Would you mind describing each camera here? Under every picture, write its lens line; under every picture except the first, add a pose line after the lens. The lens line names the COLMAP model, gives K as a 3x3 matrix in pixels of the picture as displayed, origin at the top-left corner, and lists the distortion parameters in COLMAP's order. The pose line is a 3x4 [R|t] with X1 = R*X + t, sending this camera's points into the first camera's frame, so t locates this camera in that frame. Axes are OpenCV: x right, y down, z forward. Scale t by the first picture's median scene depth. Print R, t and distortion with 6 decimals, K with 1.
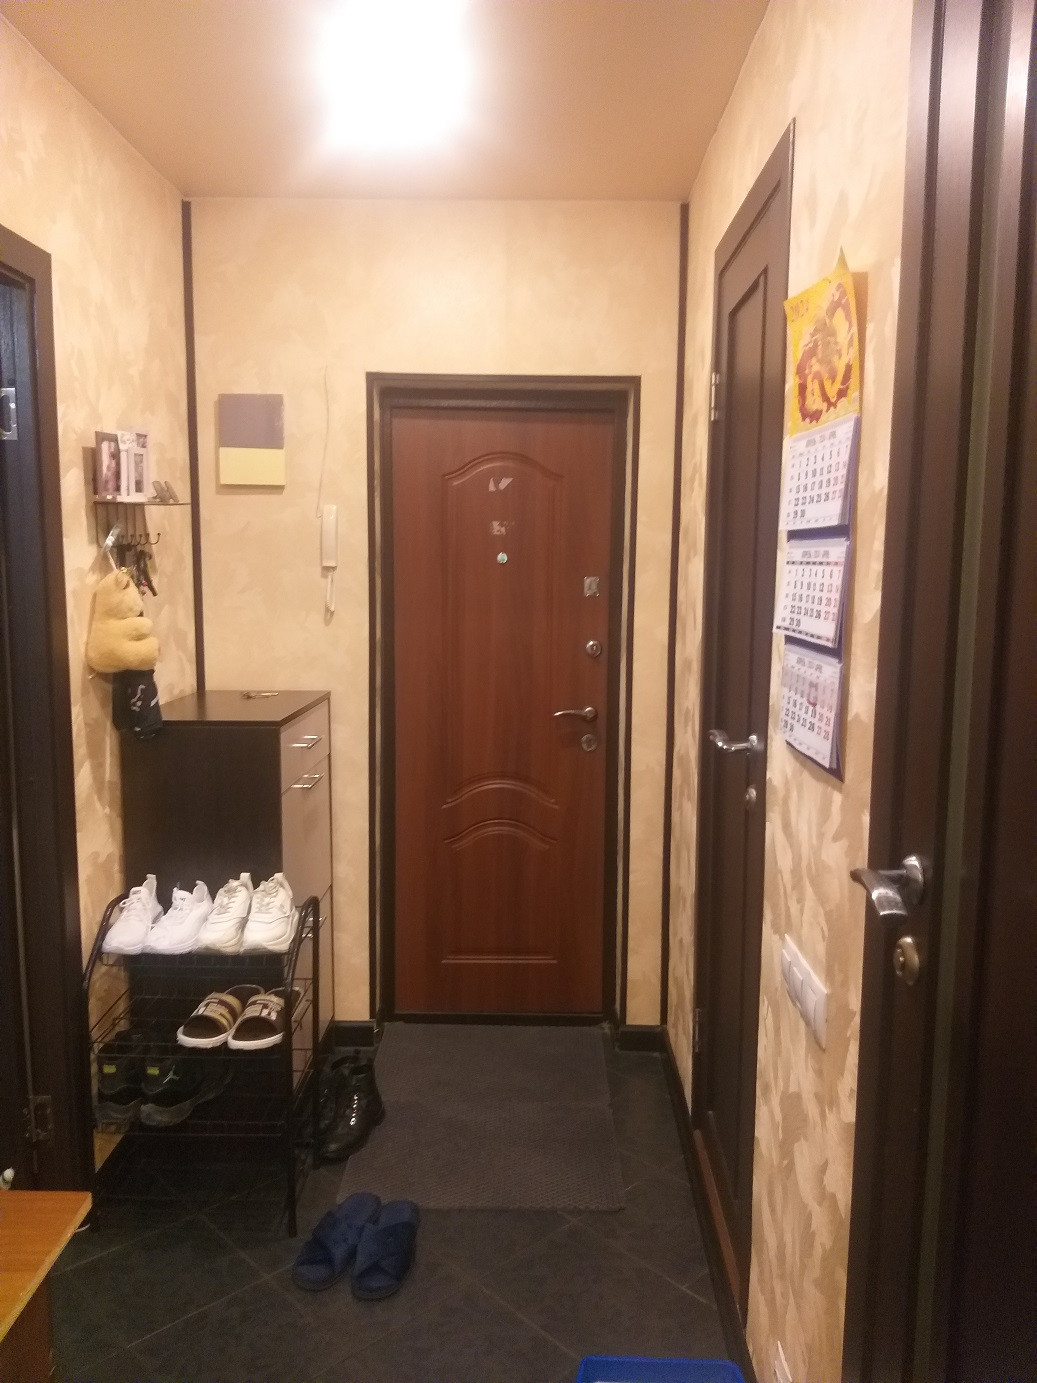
lens RADIAL K [[1065.6, 0, 518.5], [0, 1065.6, 691.5], [0, 0, 1]] dist [0.052666, -0.097565]
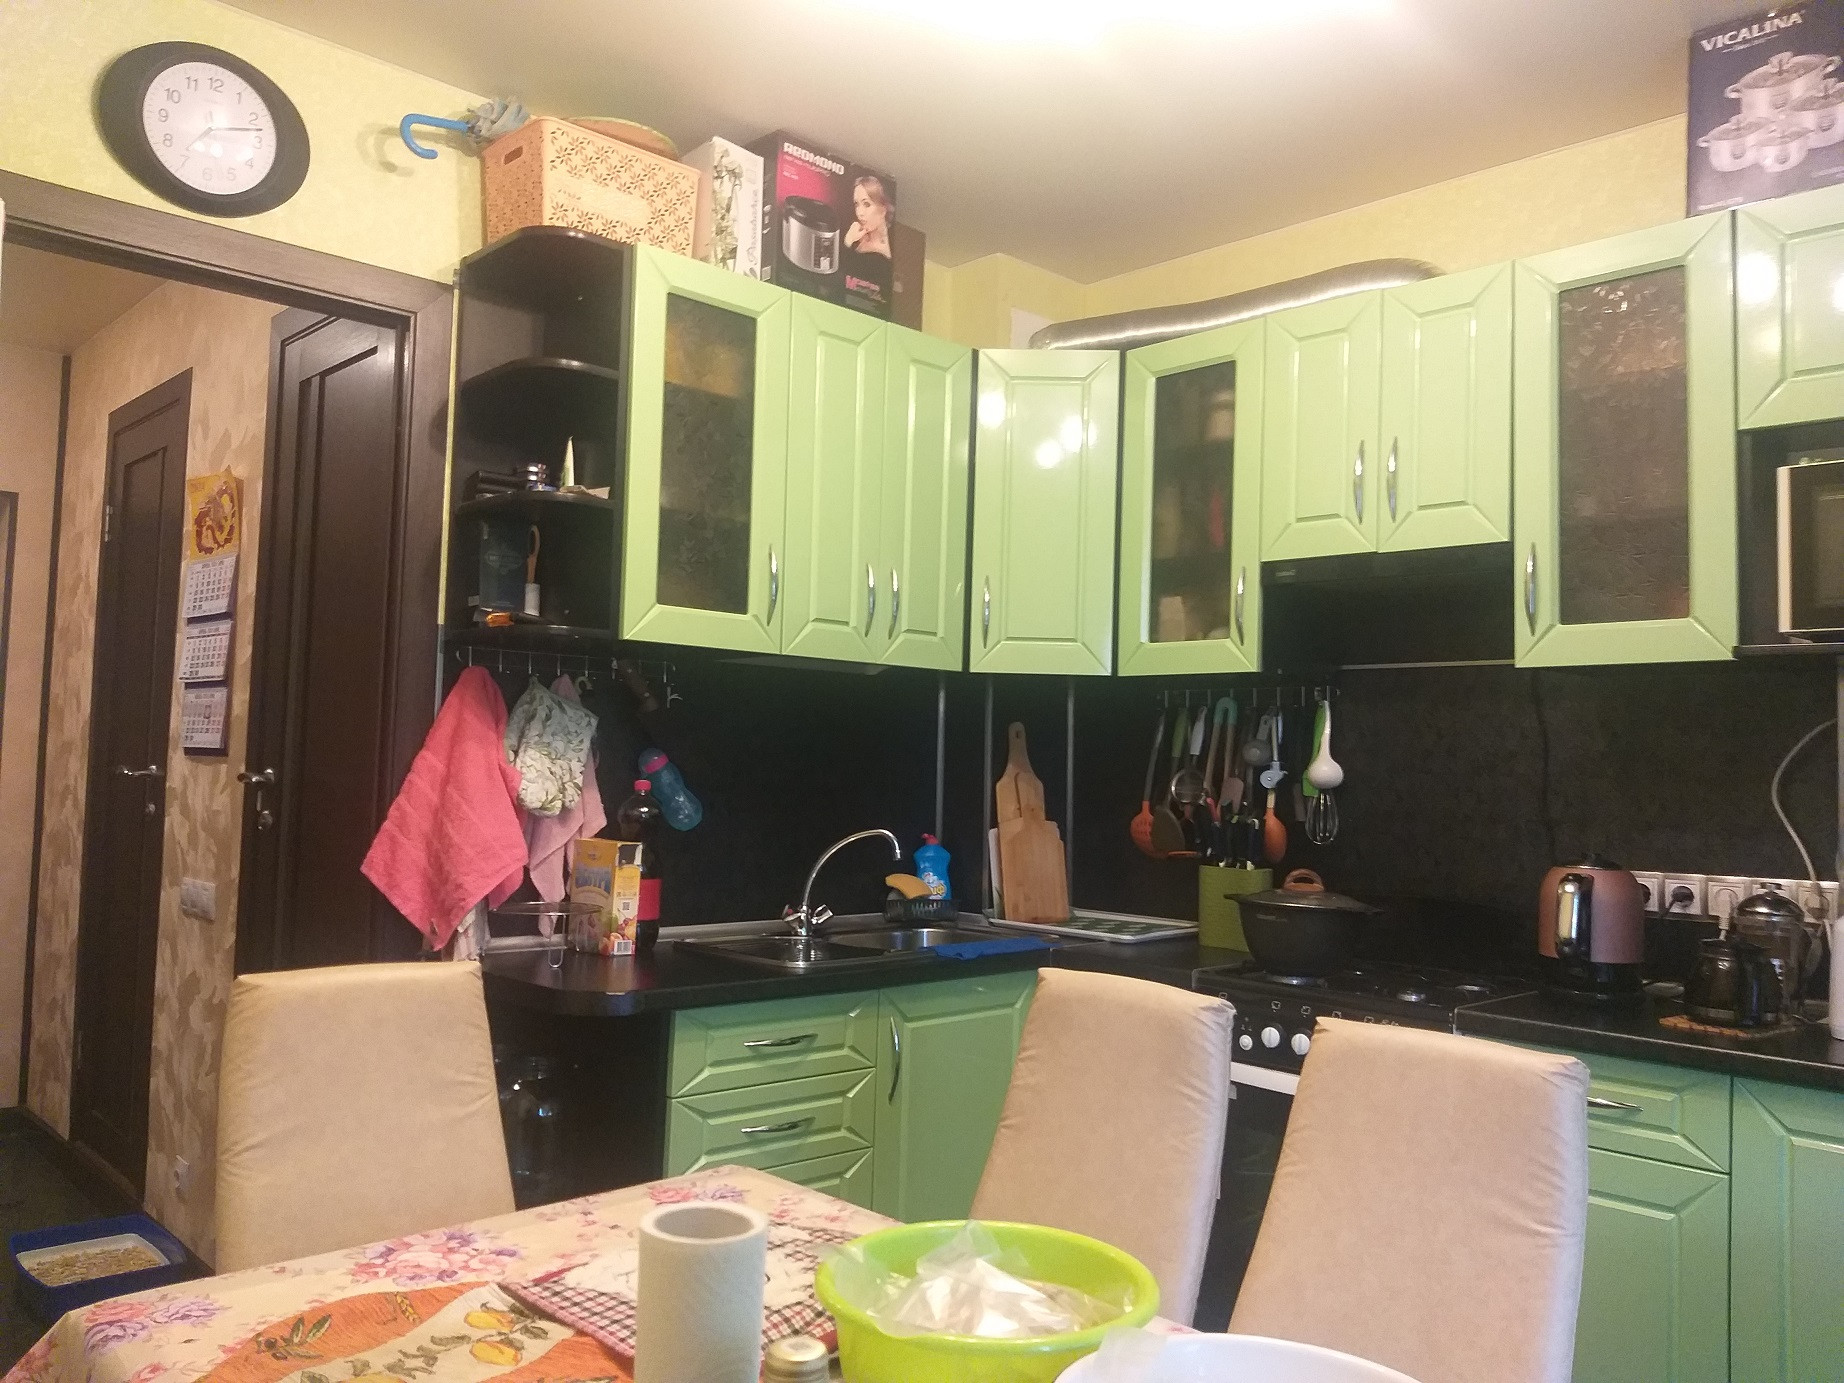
lens RADIAL K [[1420.8, 0, 922.0], [0, 1420.8, 691.5], [0, 0, 1]] dist [0.052666, -0.097565]
pose [[0.711316, 0.051670, 0.700970, -0.483876], [0.062922, 0.988609, -0.136723, 0.335261], [-0.700050, 0.141360, 0.699963, -1.309769]]
